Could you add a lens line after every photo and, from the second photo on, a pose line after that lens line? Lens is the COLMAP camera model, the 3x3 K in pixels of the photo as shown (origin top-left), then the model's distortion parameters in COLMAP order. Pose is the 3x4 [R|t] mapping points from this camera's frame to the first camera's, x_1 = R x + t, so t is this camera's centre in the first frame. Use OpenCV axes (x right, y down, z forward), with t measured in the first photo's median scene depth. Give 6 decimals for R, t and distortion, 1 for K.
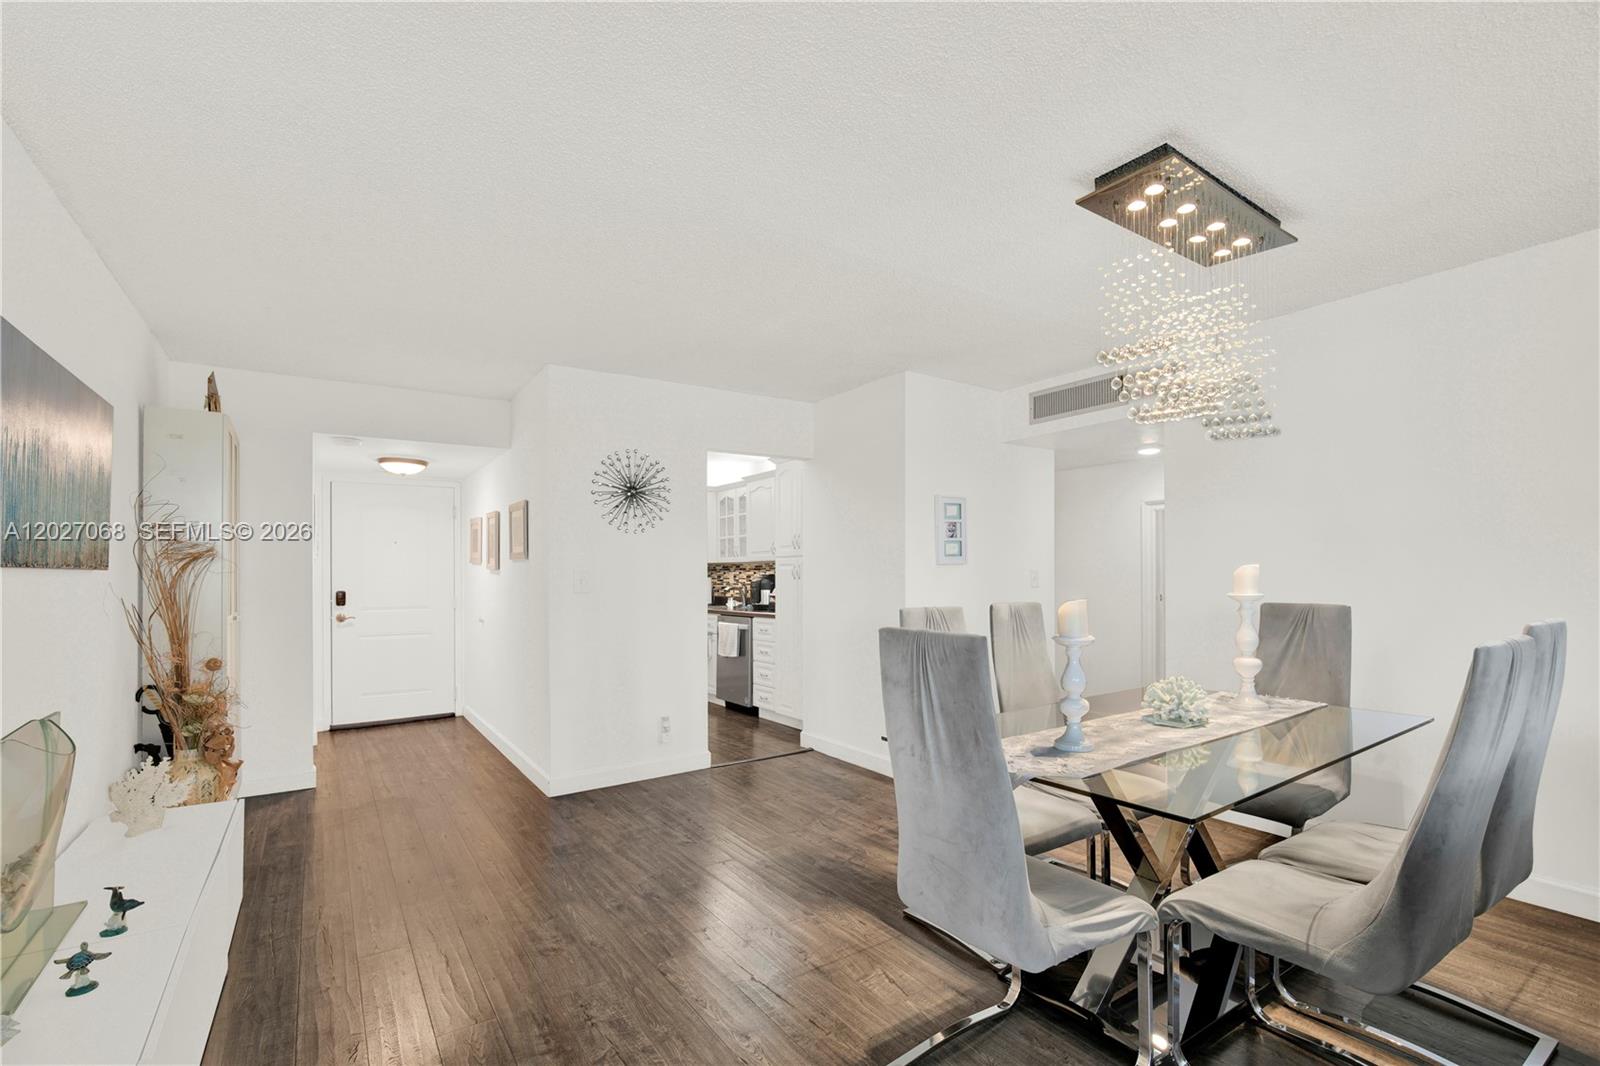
lens RADIAL K [[714.5, 0, 806.9], [0, 714.5, 579.1], [0, 0, 1]] dist [-0.016114, 0.006763]
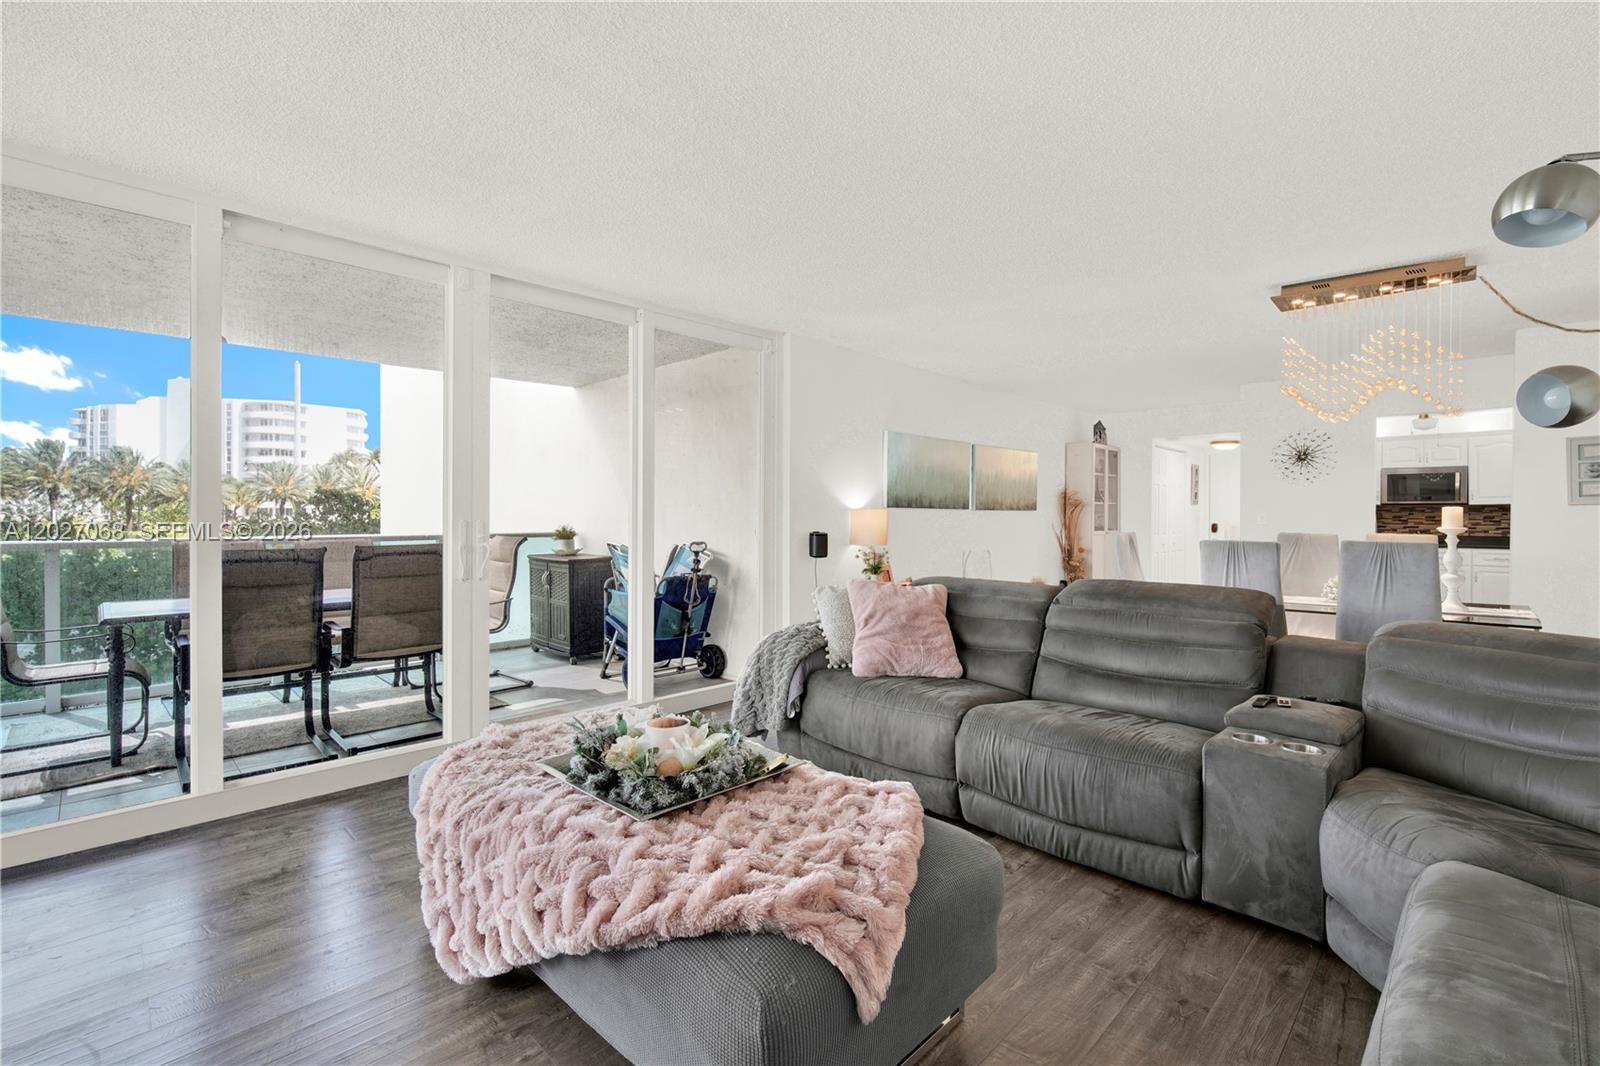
lens RADIAL K [[714.5, 0, 799.9], [0, 714.5, 511.1], [0, 0, 1]] dist [-0.016114, 0.006763]
pose [[0.193273, -0.000129, -0.981145, 0.878996], [-0.009434, 0.999954, -0.001989, 0.001653], [0.981100, 0.009640, 0.193263, -0.262232]]
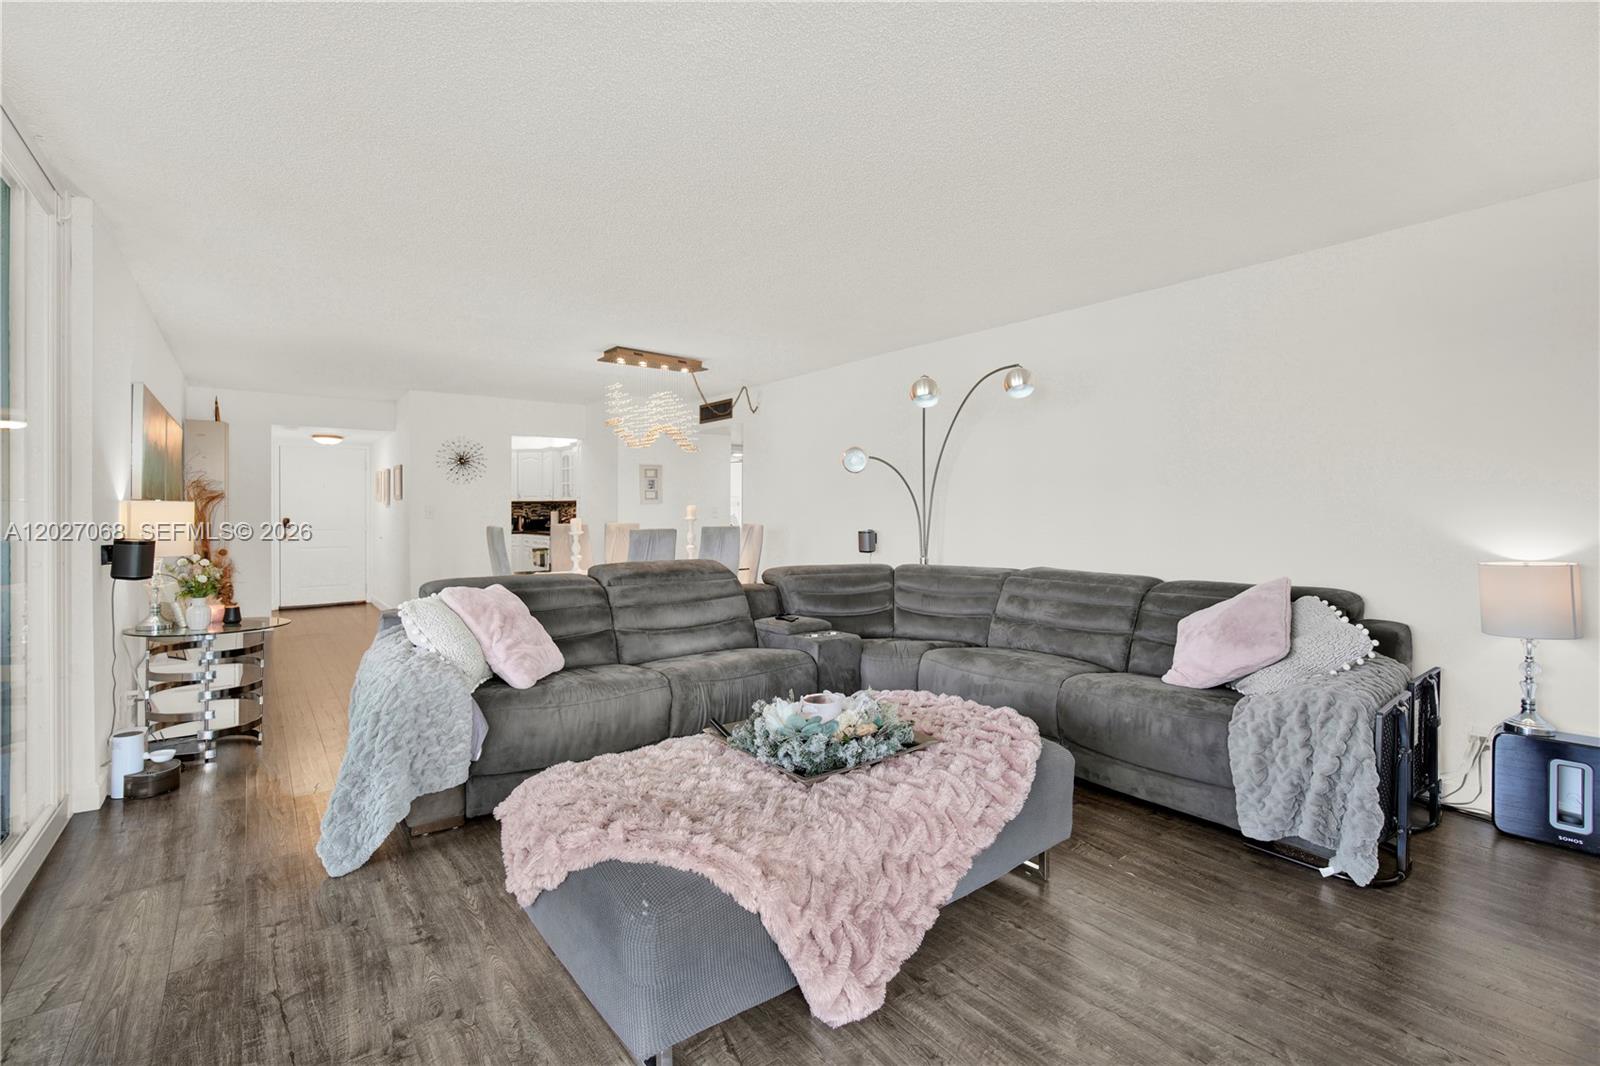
lens RADIAL K [[709.2, 0, 805.1], [0, 709.2, 523.0], [0, 0, 1]] dist [-0.015907, 0.000381]
pose [[0.997812, 0.007375, 0.065698, 0.428374], [-0.008033, 0.999920, 0.009762, 0.005529], [-0.065621, -0.010269, 0.997792, -0.697424]]
